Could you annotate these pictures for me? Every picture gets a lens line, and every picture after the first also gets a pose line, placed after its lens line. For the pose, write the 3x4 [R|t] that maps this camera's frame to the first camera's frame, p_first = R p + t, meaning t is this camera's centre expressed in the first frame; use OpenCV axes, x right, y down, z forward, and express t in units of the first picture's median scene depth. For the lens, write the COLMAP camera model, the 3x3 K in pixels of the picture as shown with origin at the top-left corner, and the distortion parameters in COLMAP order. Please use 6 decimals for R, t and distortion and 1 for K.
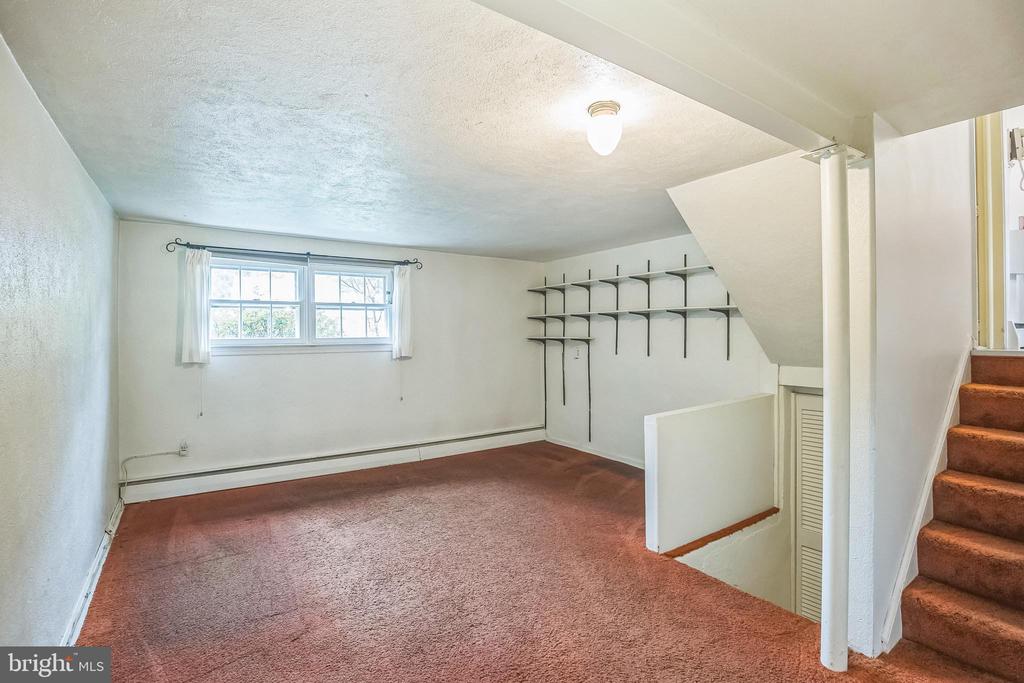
lens RADIAL K [[480.7, 0, 511.7], [0, 480.7, 326.8], [0, 0, 1]] dist [-0.119100, -0.000115]
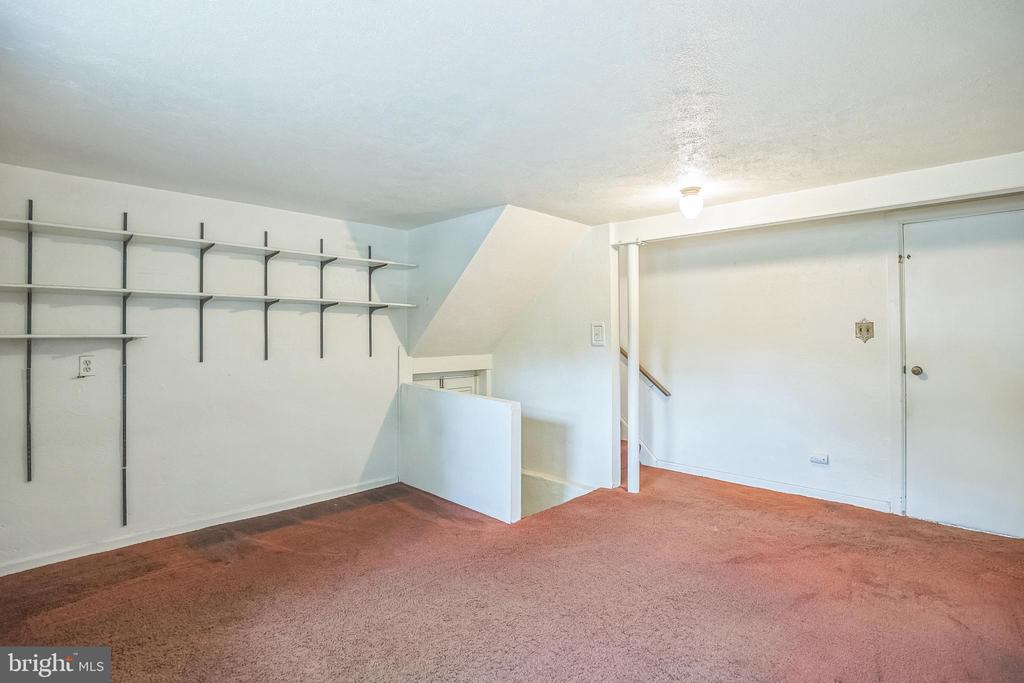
lens RADIAL K [[491.1, 0, 515.3], [0, 491.1, 339.4], [0, 0, 1]] dist [-0.022167, 0.000409]
pose [[-0.199225, -0.017193, 0.979803, -0.509151], [-0.018512, 0.999734, 0.013779, 0.011520], [-0.979779, -0.015393, -0.199490, 0.729708]]
